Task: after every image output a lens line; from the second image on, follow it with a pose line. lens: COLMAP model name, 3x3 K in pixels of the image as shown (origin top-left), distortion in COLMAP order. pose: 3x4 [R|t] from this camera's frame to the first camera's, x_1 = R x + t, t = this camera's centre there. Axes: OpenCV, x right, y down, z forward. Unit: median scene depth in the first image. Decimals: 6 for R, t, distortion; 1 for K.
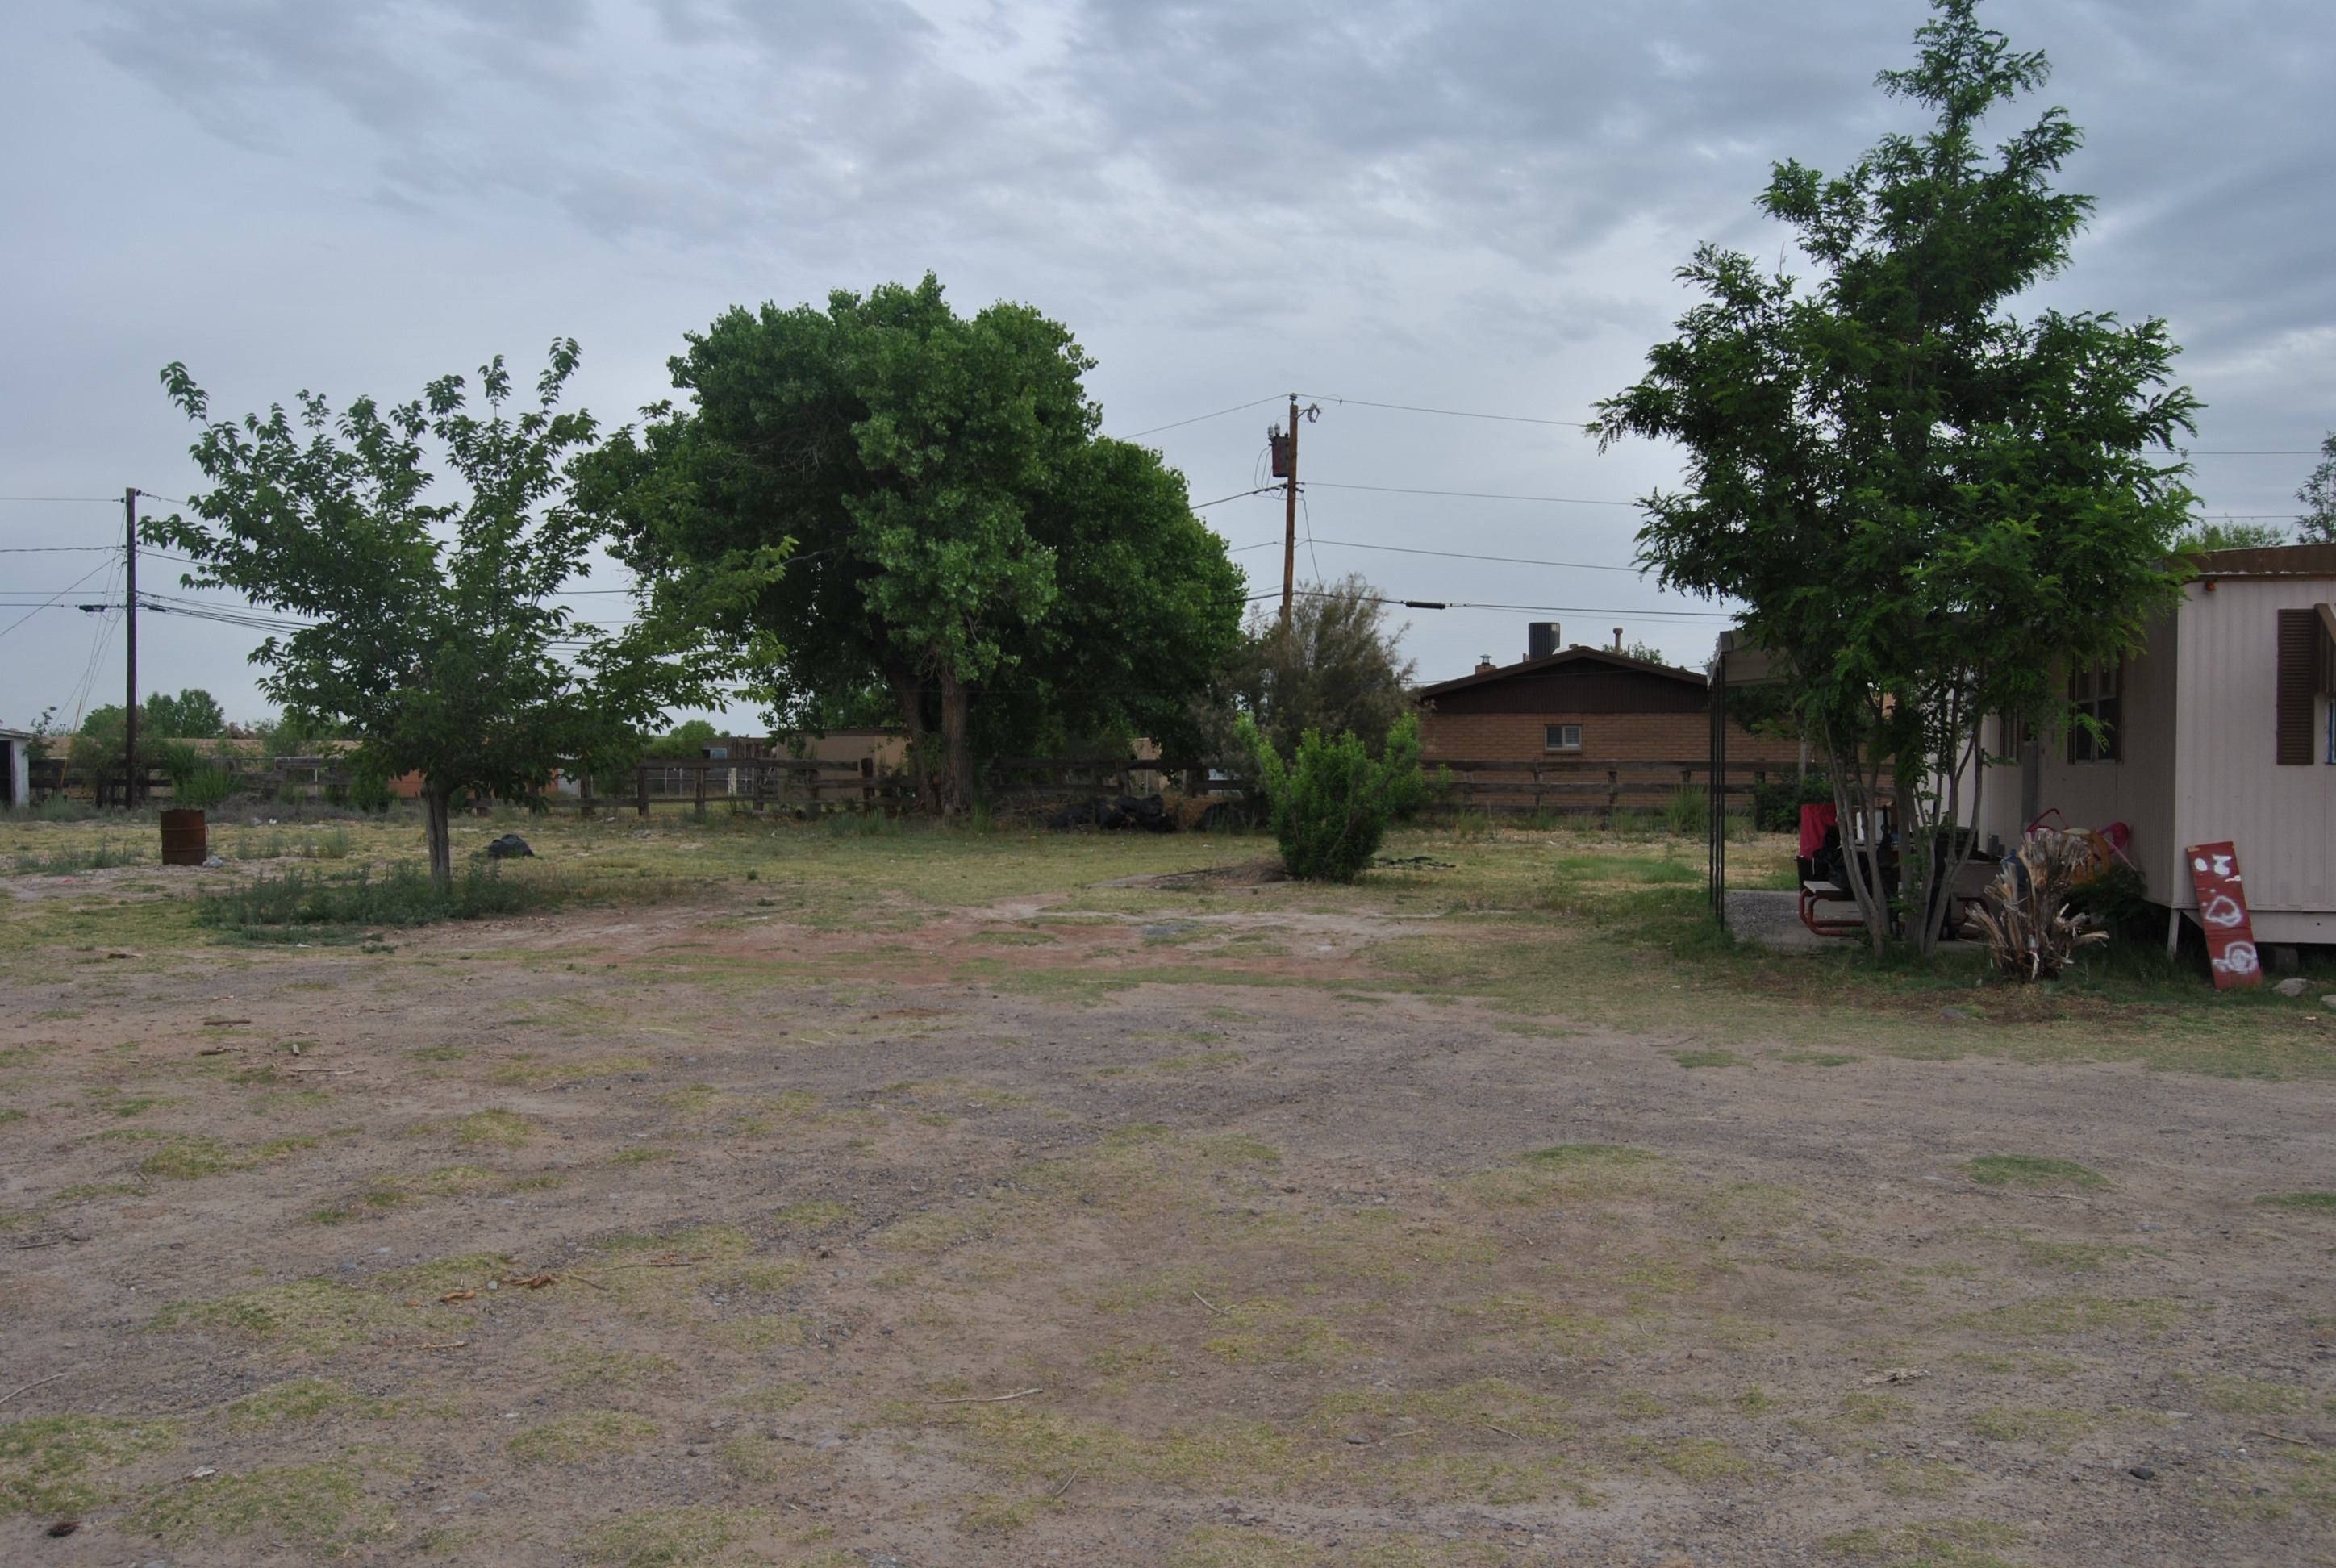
lens RADIAL K [[1952.2, 0, 1168.0], [0, 1952.2, 784.0], [0, 0, 1]] dist [-0.086878, 0.034630]
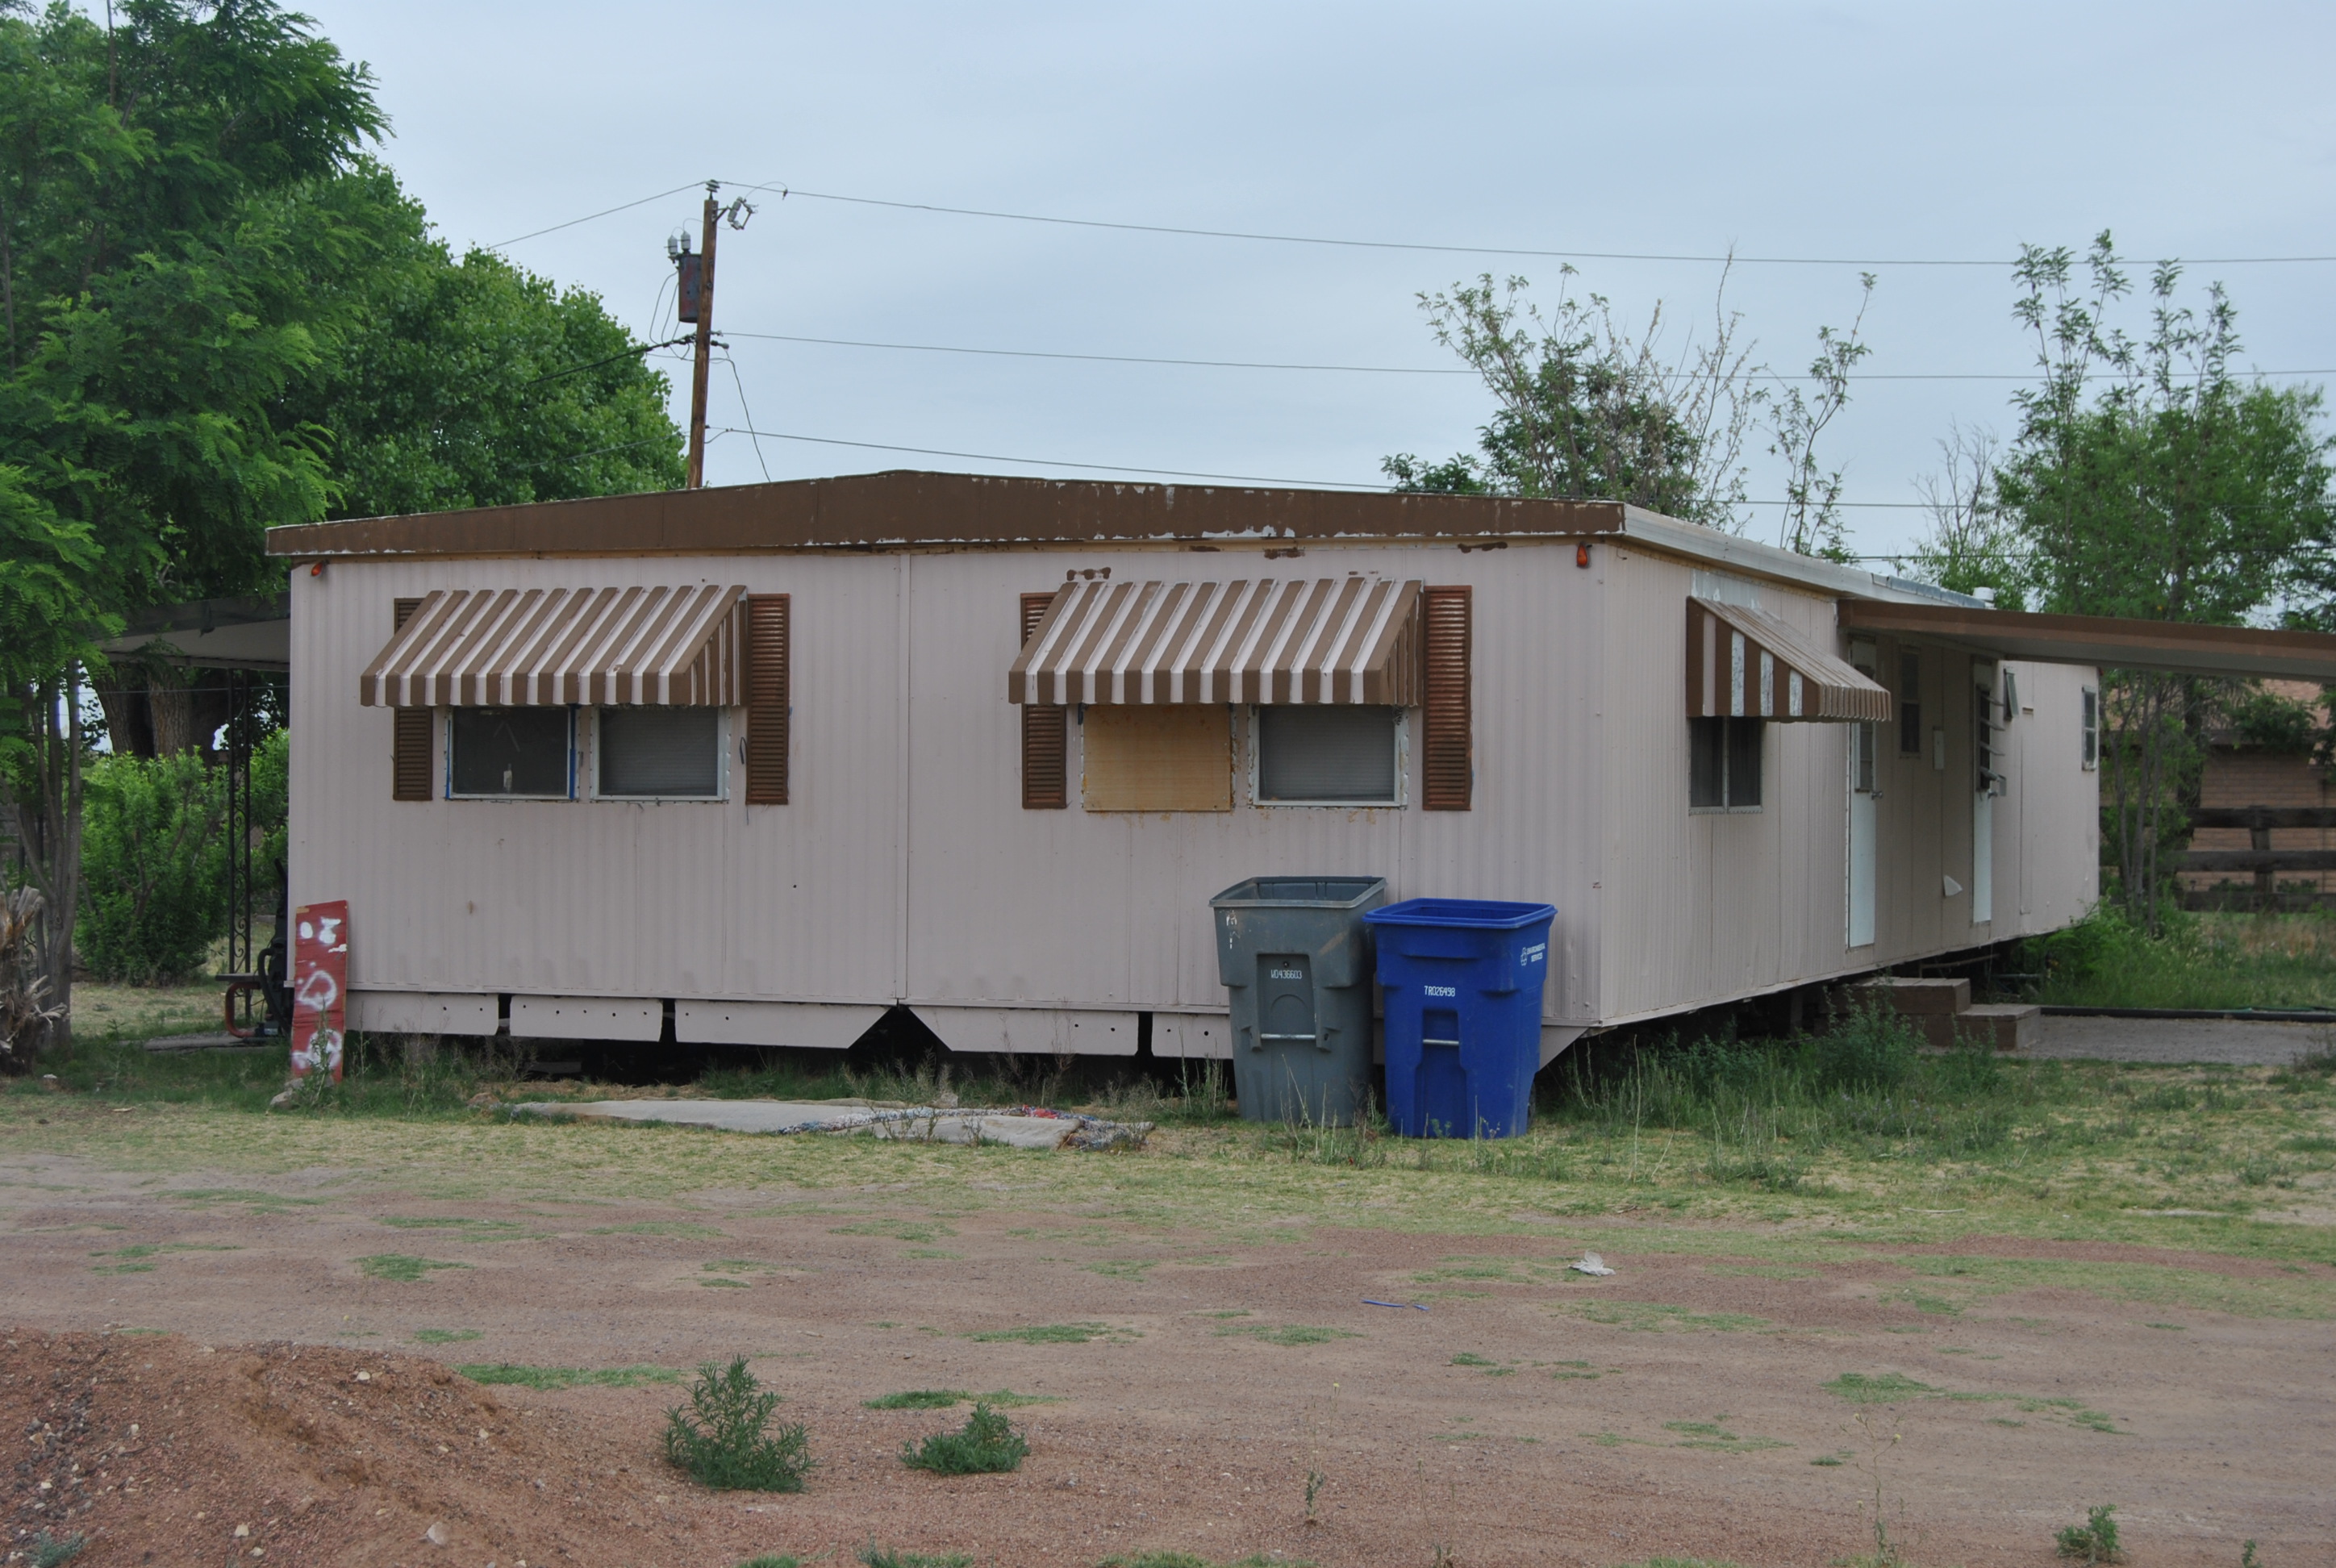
lens RADIAL K [[3926.4, 0, 1164.0], [0, 3926.4, 730.1], [0, 0, 1]] dist [-0.019345, -0.004653]
pose [[0.995750, -0.003727, -0.092023, 1.233357], [0.000748, 0.999475, -0.032387, 0.015672], [0.092096, 0.032180, 0.995230, -0.649585]]
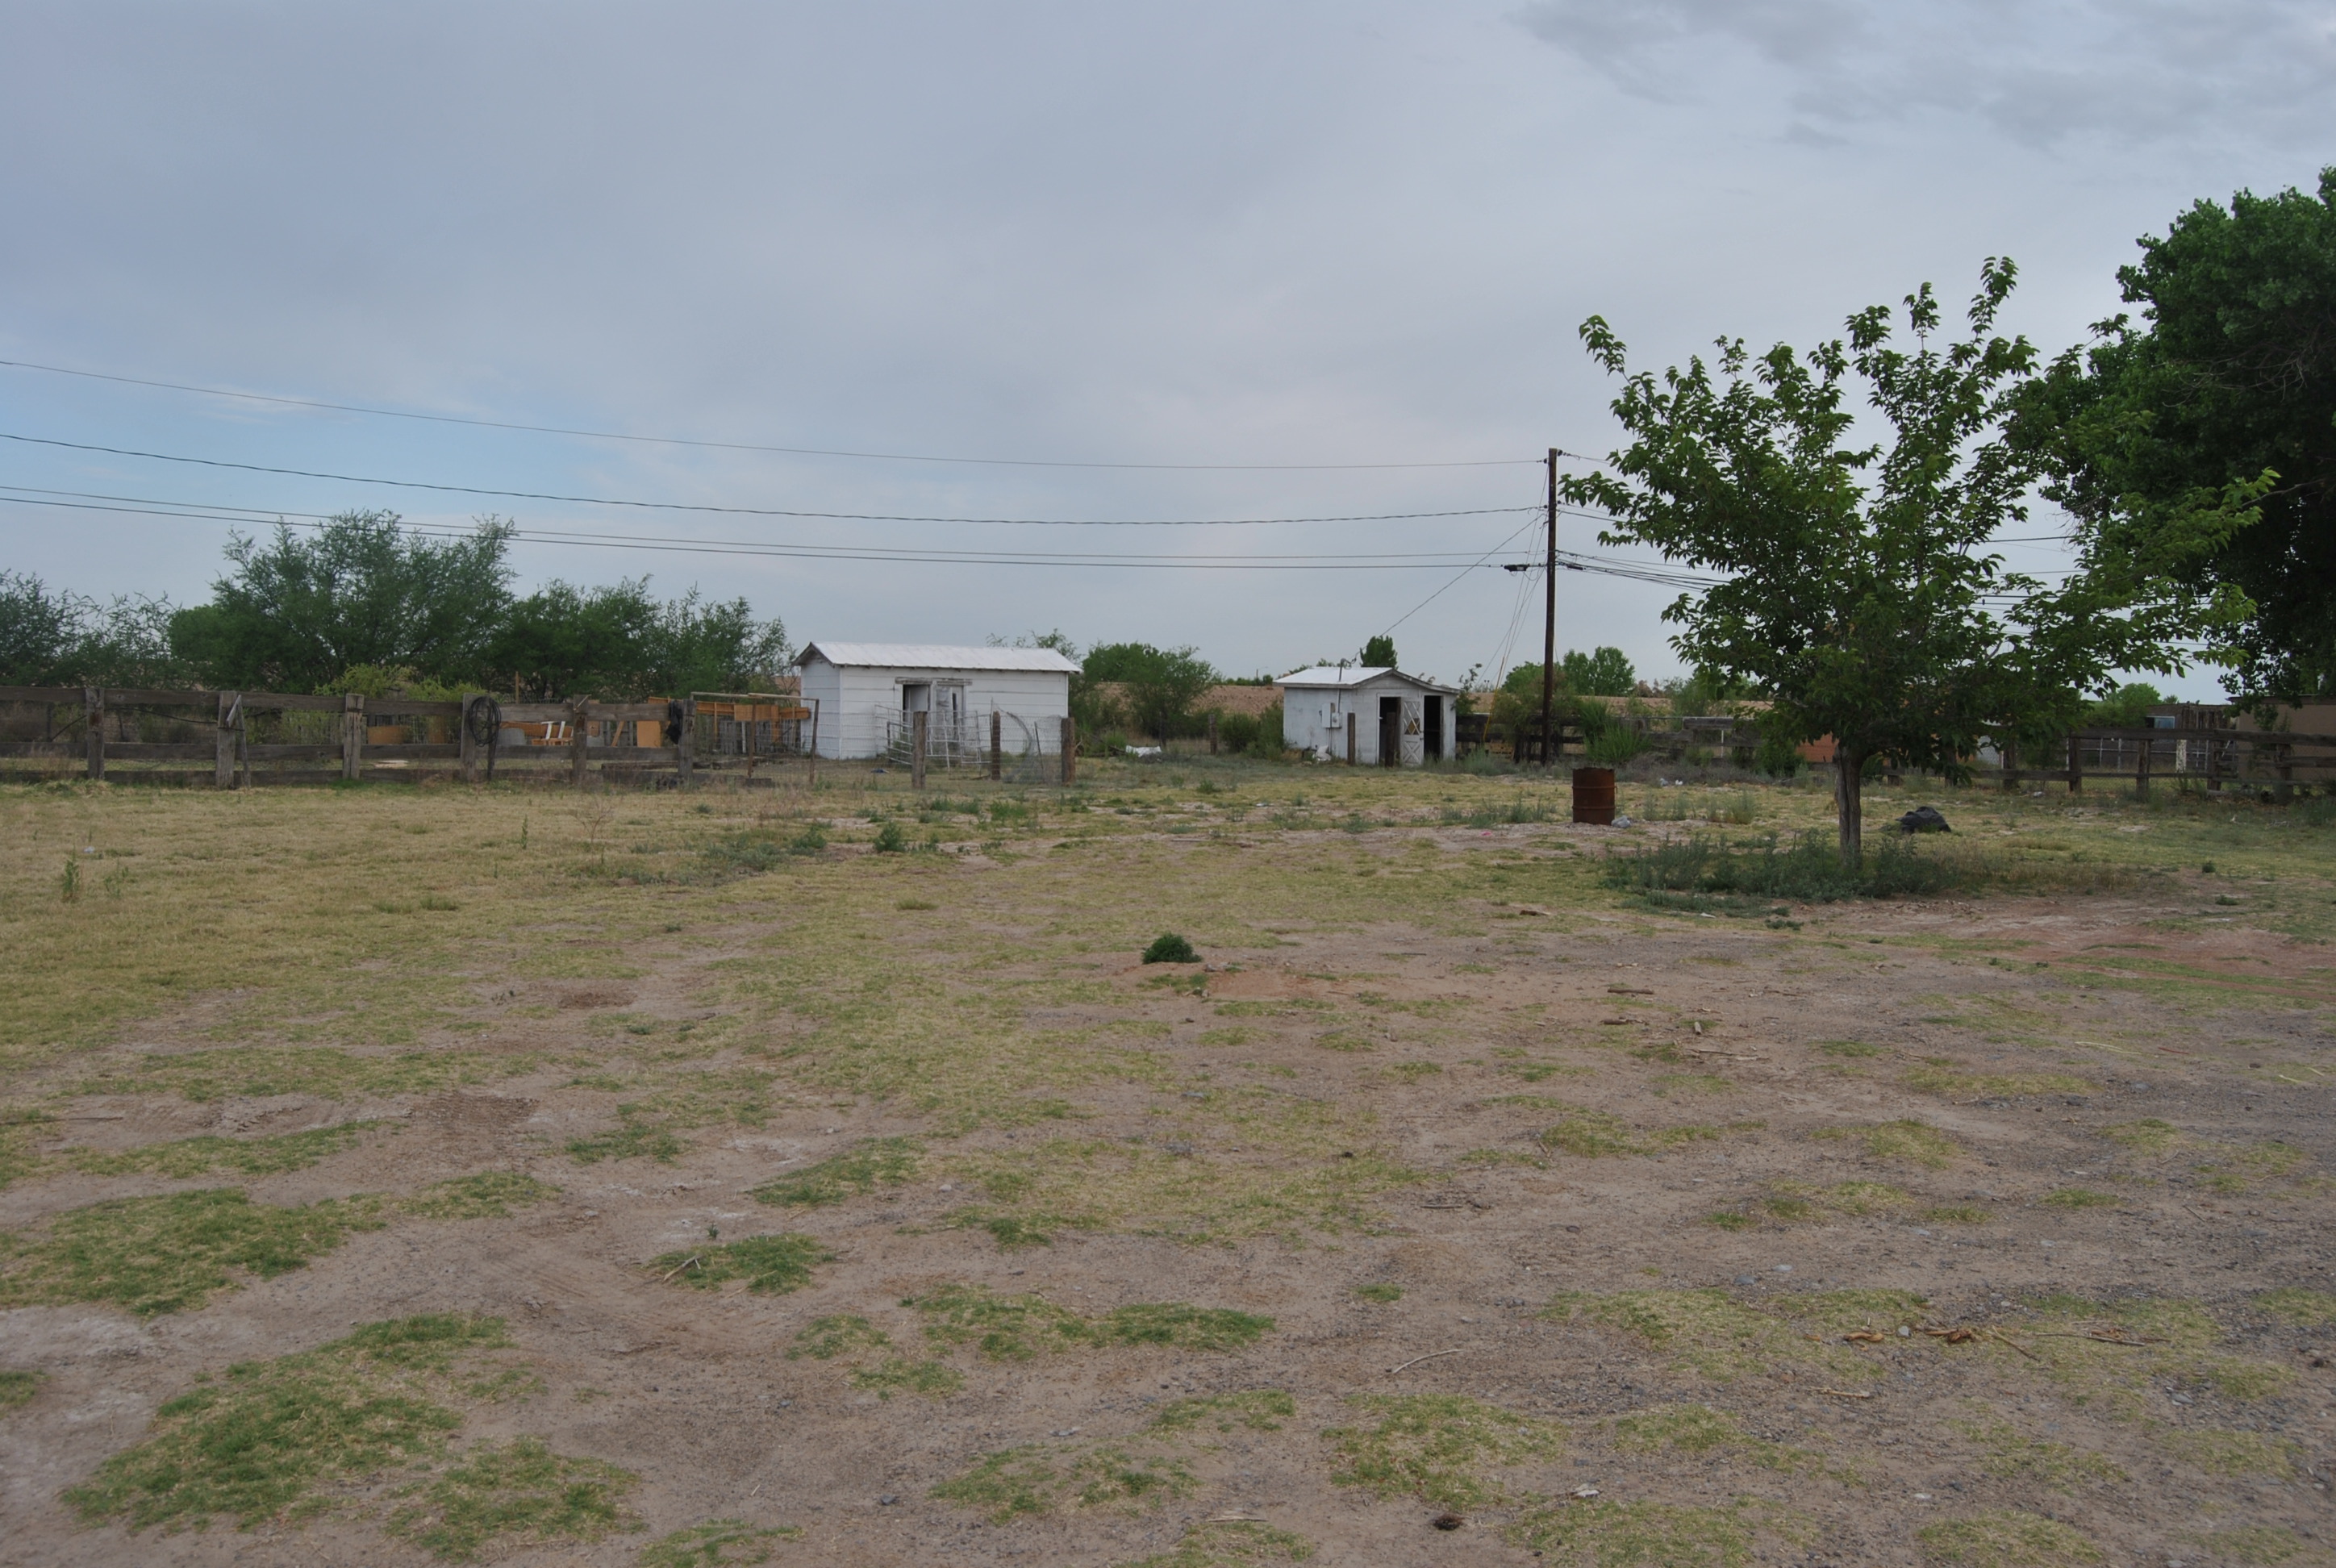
lens RADIAL K [[2065.2, 0, 1168.0], [0, 2065.2, 784.0], [0, 0, 1]] dist [-0.076475, 0.010237]
pose [[0.777876, 0.037575, -0.627294, -0.015987], [-0.026467, 0.999284, 0.027036, -0.001654], [0.627861, -0.004428, 0.778313, 0.027811]]
